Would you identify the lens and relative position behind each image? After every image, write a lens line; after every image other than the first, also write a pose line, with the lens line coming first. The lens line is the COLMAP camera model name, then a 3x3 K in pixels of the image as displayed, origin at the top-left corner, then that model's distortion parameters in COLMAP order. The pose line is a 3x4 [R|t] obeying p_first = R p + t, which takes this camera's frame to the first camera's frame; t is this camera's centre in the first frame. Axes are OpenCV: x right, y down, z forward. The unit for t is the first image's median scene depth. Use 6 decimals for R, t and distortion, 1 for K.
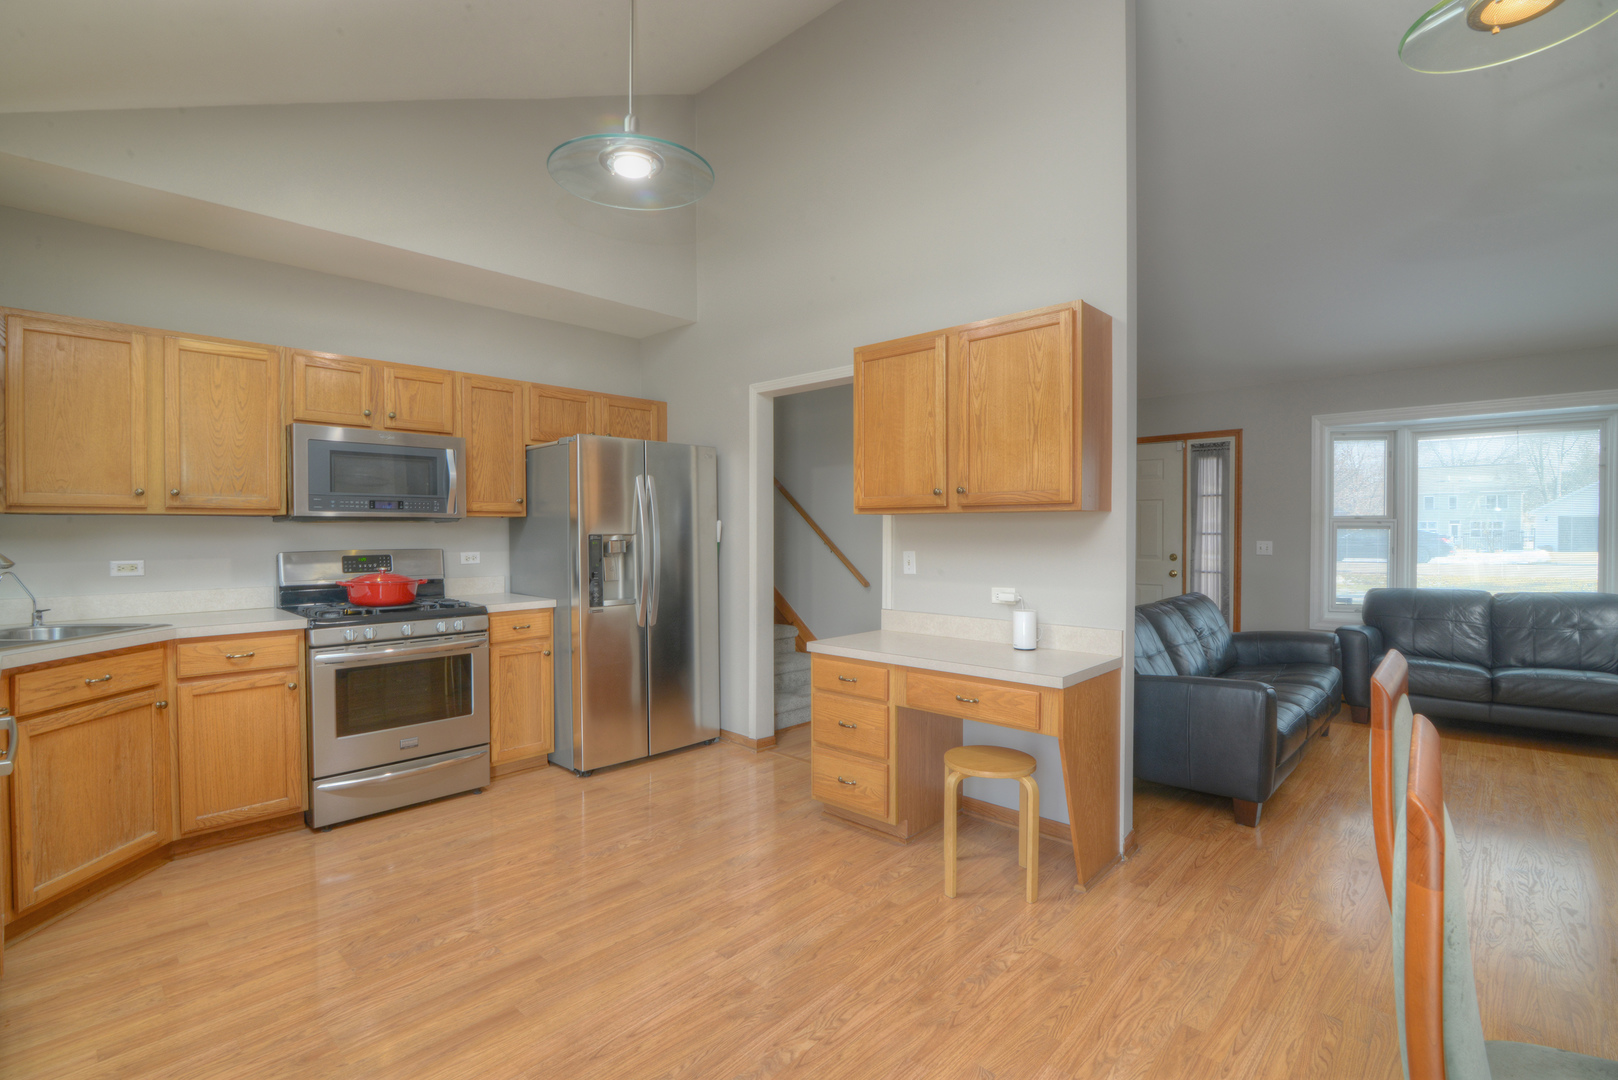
lens RADIAL K [[738.6, 0, 809.0], [0, 738.6, 540.0], [0, 0, 1]] dist [-0.021575, 0.000234]
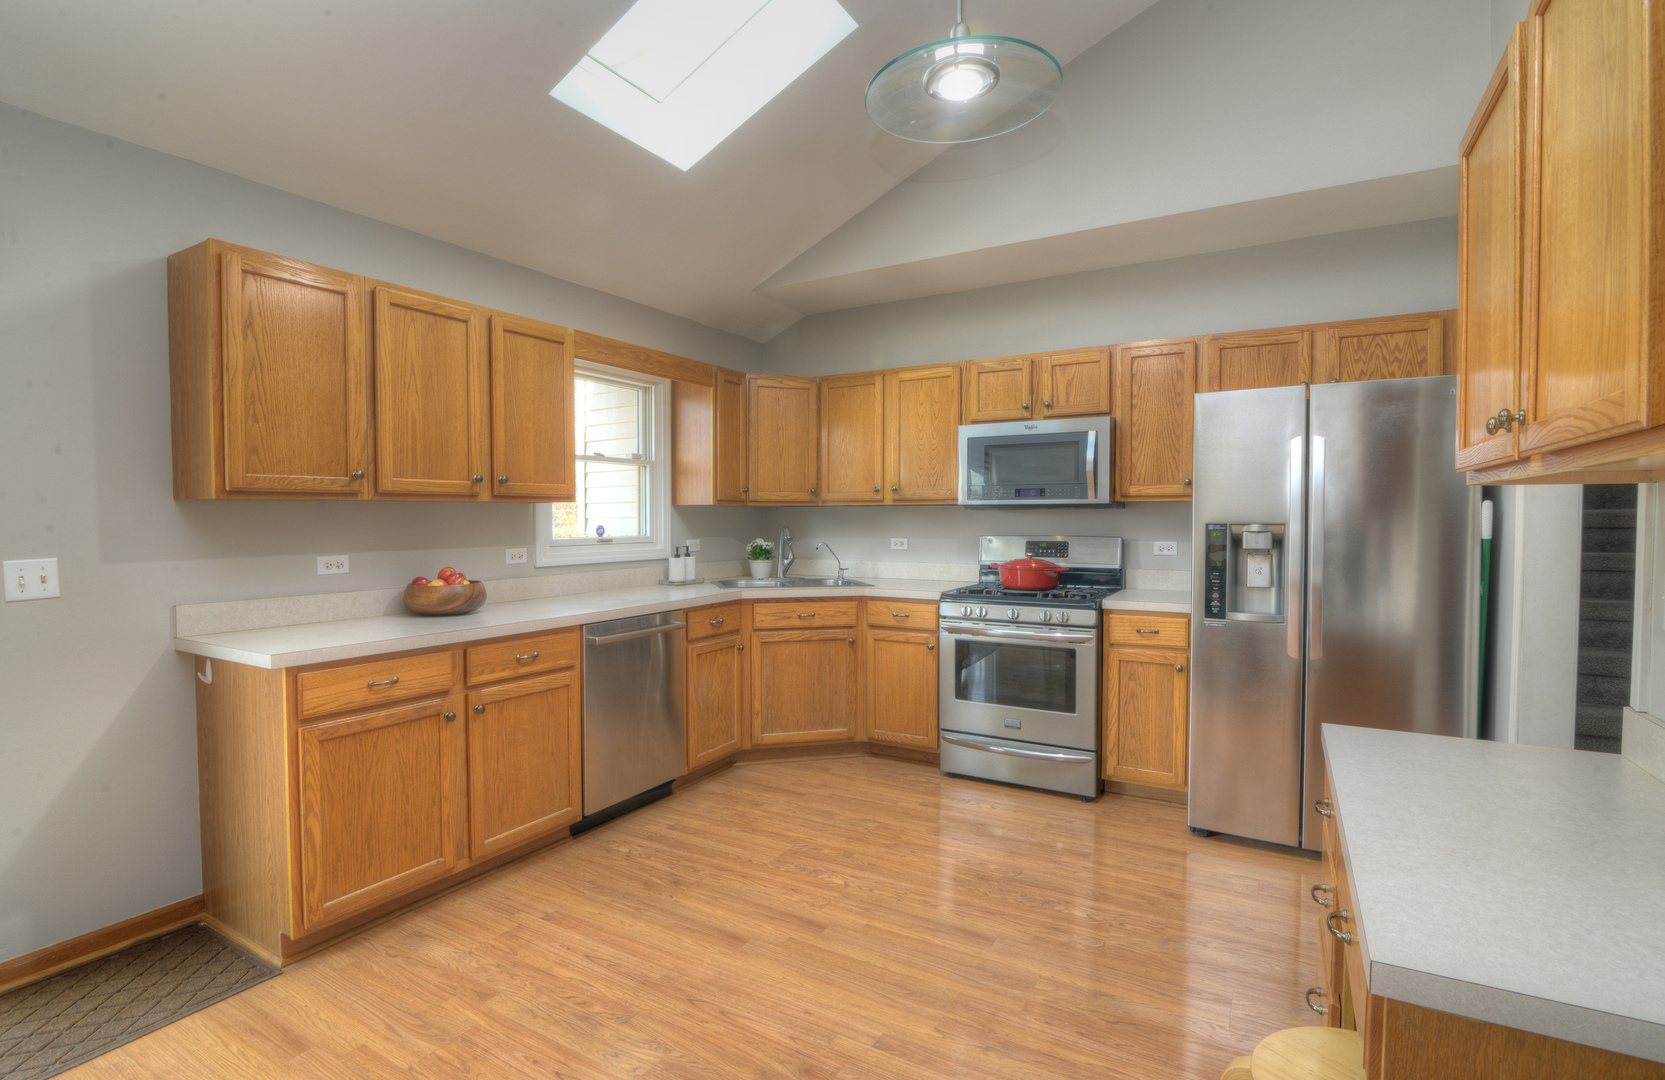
lens RADIAL K [[784.8, 0, 832.5], [0, 784.8, 540.0], [0, 0, 1]] dist [-0.024519, 0.000010]
pose [[0.217471, 0.030457, -0.975591, 0.514165], [-0.012173, 0.999520, 0.028491, -0.010456], [0.975991, 0.005680, 0.217738, 0.561248]]
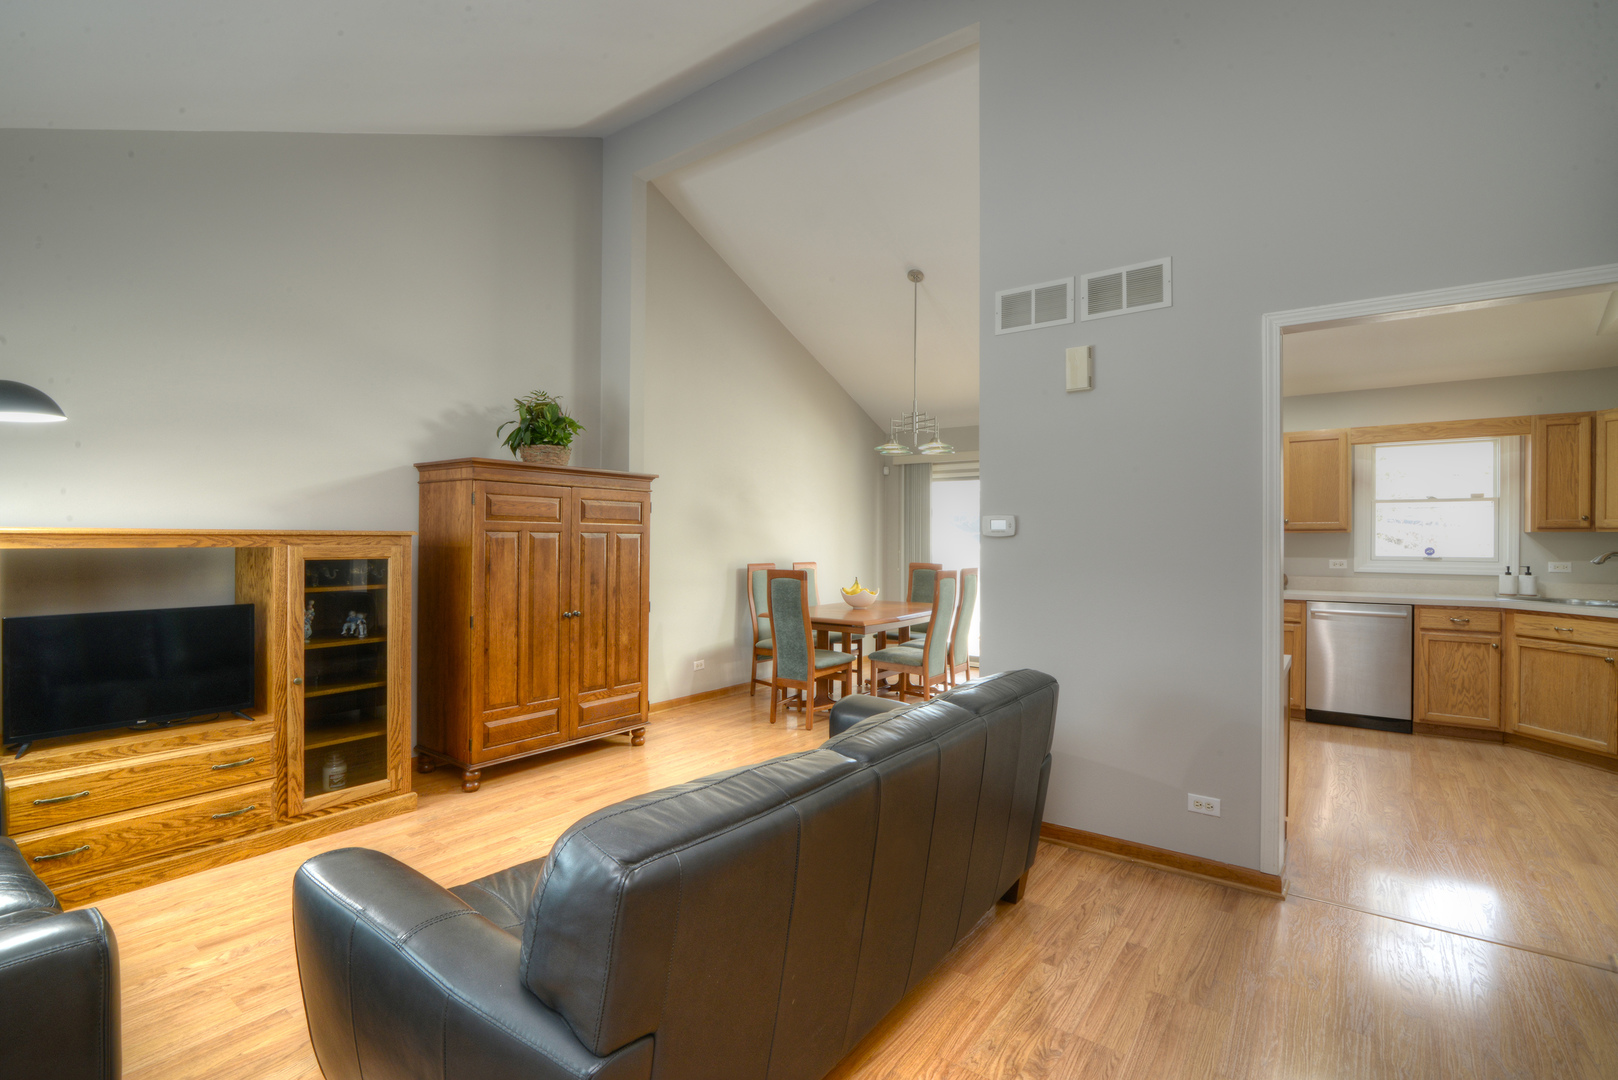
lens RADIAL K [[738.6, 0, 809.0], [0, 738.6, 540.0], [0, 0, 1]] dist [-0.021575, 0.000234]
pose [[-0.994249, -0.002842, -0.107058, 0.802417], [-0.004810, 0.999824, 0.018126, -0.034850], [0.106988, 0.018537, -0.994088, 2.033836]]
